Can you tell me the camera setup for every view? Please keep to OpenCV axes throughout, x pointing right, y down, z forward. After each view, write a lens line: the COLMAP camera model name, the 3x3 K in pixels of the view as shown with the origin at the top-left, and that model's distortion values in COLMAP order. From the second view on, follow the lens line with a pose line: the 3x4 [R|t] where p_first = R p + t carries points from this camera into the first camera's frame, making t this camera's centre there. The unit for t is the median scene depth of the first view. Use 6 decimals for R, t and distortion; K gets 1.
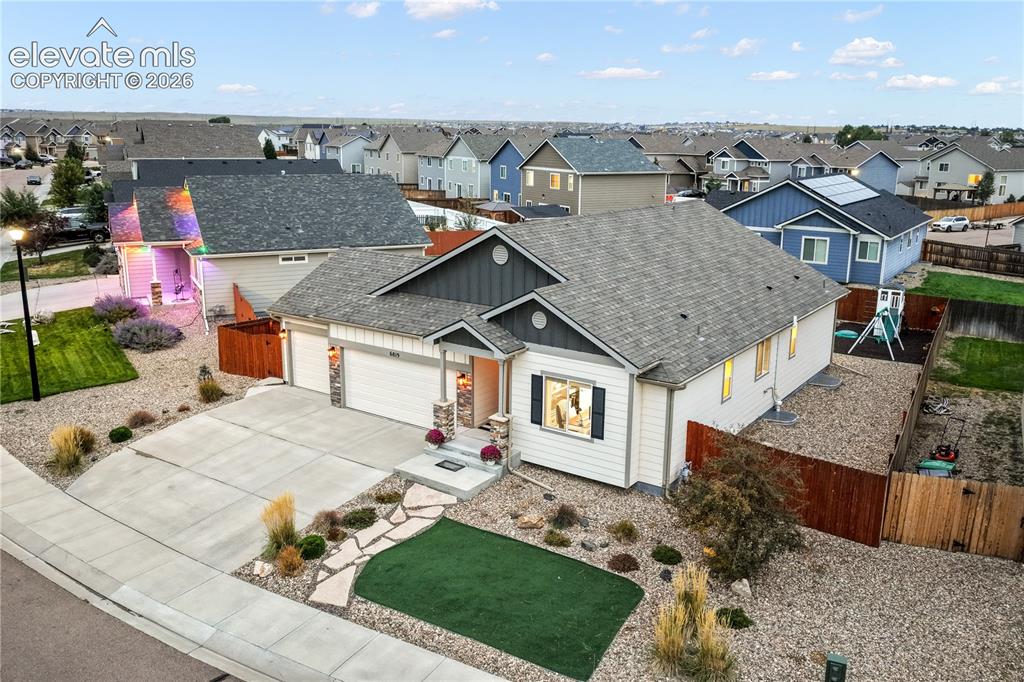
lens RADIAL K [[855.9, 0, 509.1], [0, 855.9, 338.9], [0, 0, 1]] dist [-0.008784, 0.027096]
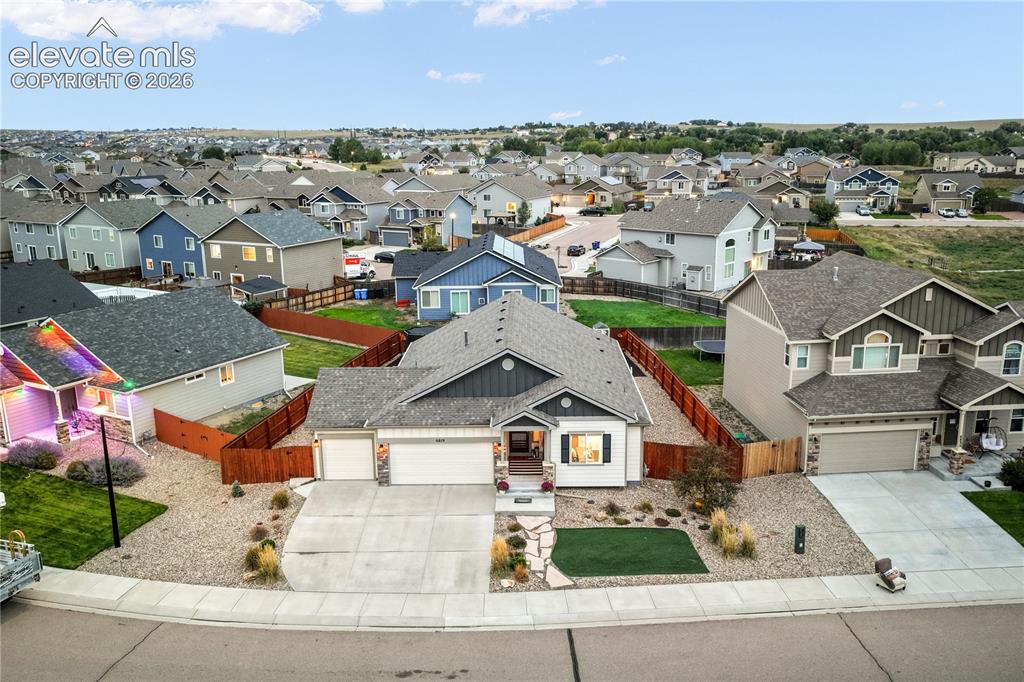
lens RADIAL K [[855.9, 0, 515.5], [0, 855.9, 346.6], [0, 0, 1]] dist [-0.008784, 0.027096]
pose [[0.825517, -0.158489, 0.541666, -0.851935], [0.155400, 0.986492, 0.051809, -0.210626], [-0.542561, 0.041406, 0.838995, -0.338533]]
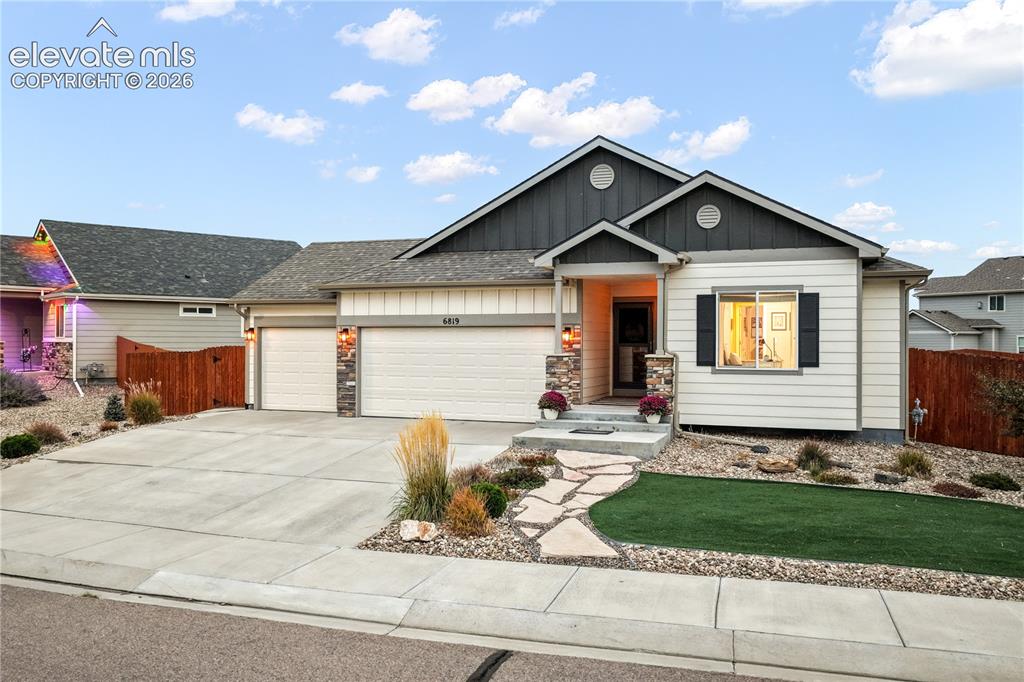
lens RADIAL K [[855.9, 0, 512.4], [0, 855.9, 336.5], [0, 0, 1]] dist [-0.008784, 0.027096]
pose [[0.968187, -0.005379, 0.250169, -0.280739], [0.064563, 0.971286, -0.228985, 0.211971], [-0.241754, 0.237852, 0.940734, 0.331882]]
